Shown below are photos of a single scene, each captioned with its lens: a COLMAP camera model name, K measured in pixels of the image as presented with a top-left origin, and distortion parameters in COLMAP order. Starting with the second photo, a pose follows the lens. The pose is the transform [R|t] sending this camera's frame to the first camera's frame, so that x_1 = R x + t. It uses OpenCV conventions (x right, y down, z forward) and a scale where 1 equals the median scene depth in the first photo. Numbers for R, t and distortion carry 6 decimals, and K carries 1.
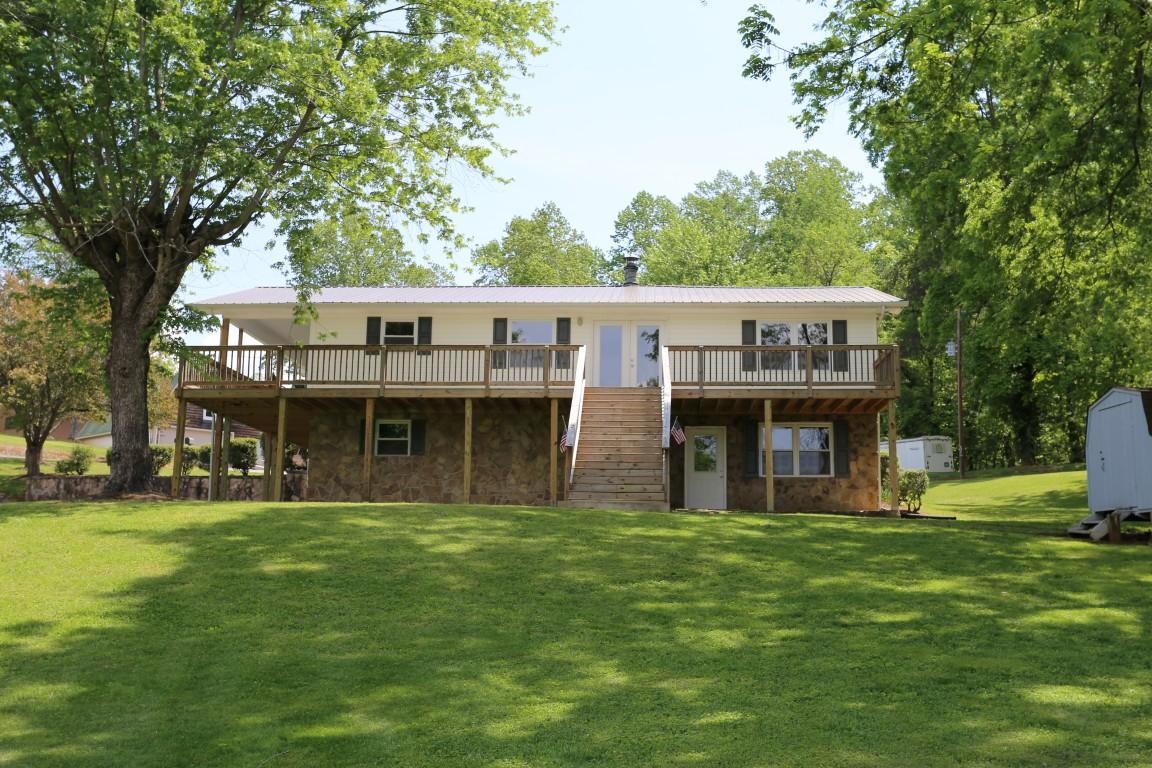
lens RADIAL K [[1213.7, 0, 576.0], [0, 1213.7, 384.0], [0, 0, 1]] dist [0.017222, 0.017943]
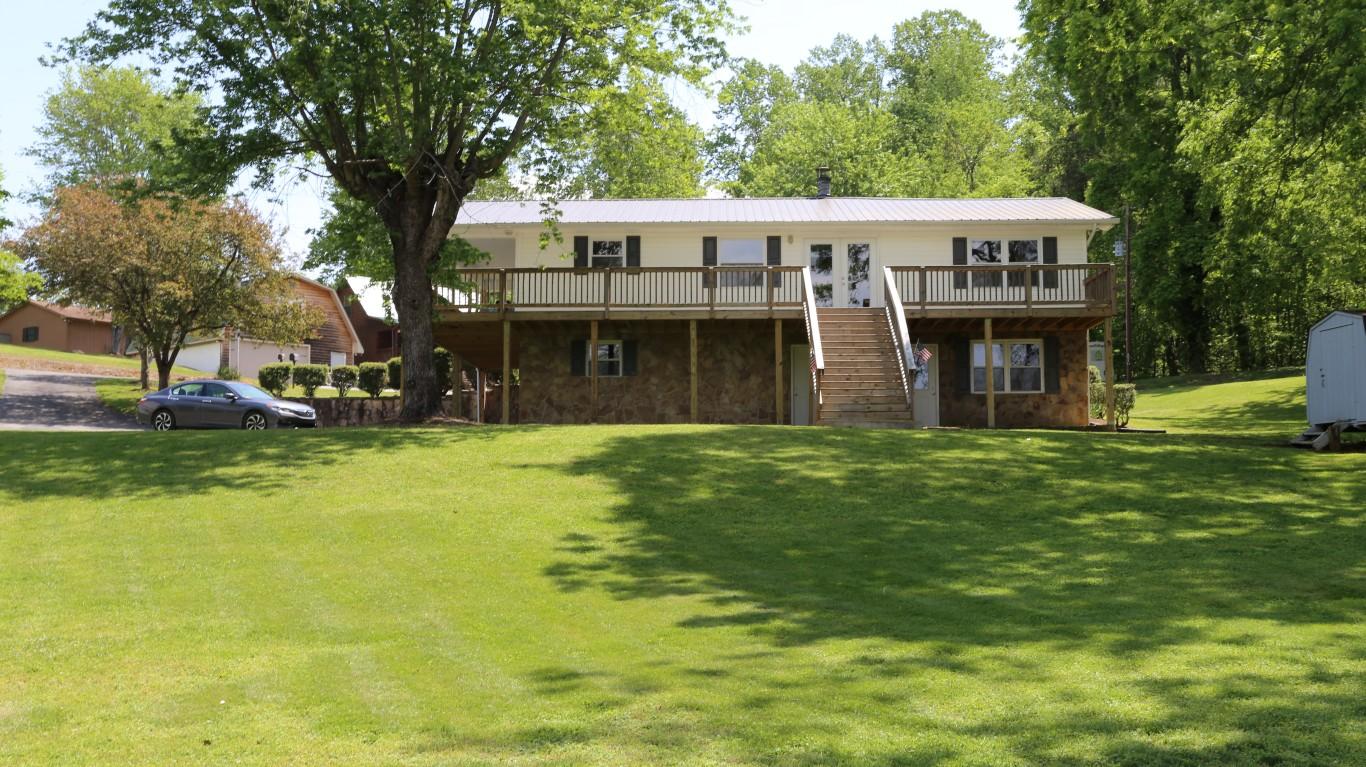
lens RADIAL K [[1467.8, 0, 683.0], [0, 1467.8, 383.5], [0, 0, 1]] dist [-0.002356, -0.010315]
pose [[0.999175, -0.011007, 0.039095, -0.137522], [0.008098, 0.997240, 0.073809, -0.024309], [-0.039799, -0.073431, 0.996506, -0.210126]]
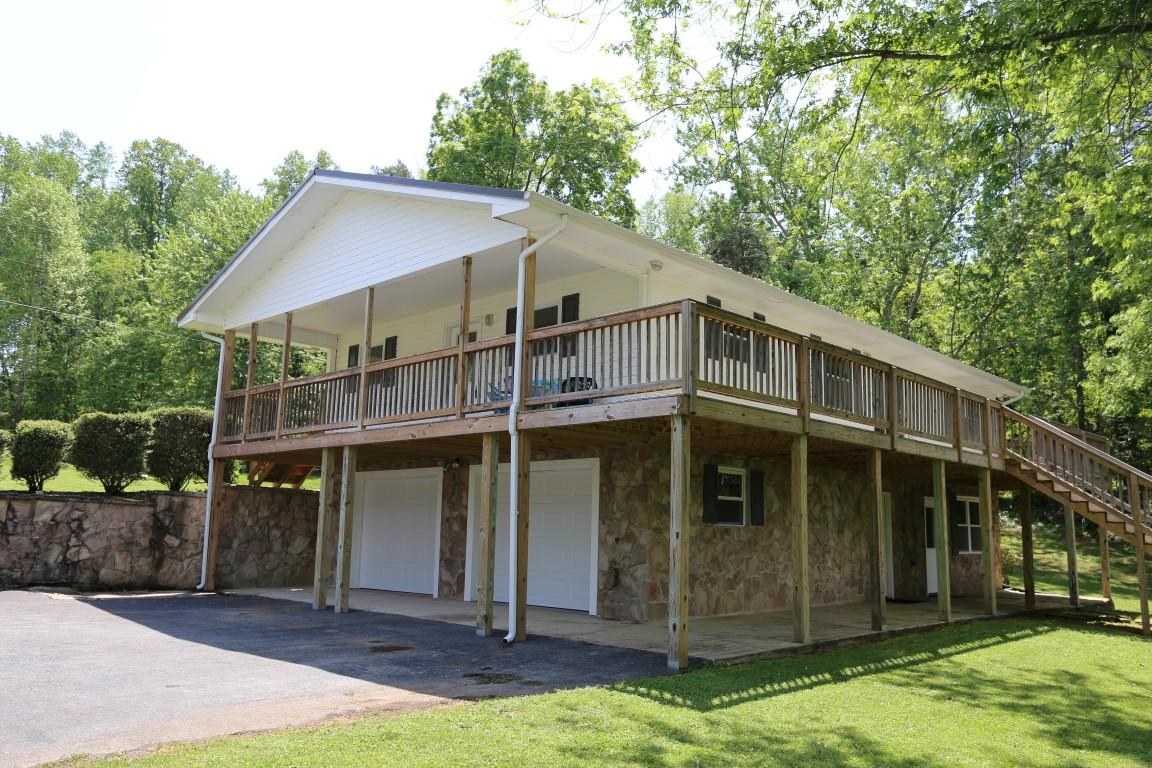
lens RADIAL K [[902.8, 0, 576.0], [0, 902.8, 384.0], [0, 0, 1]] dist [0.004634, 0.002349]
pose [[0.641625, 0.125888, 0.756617, -0.585885], [-0.138812, 0.989209, -0.046872, 0.019899], [-0.754353, -0.074953, 0.652176, 0.780471]]
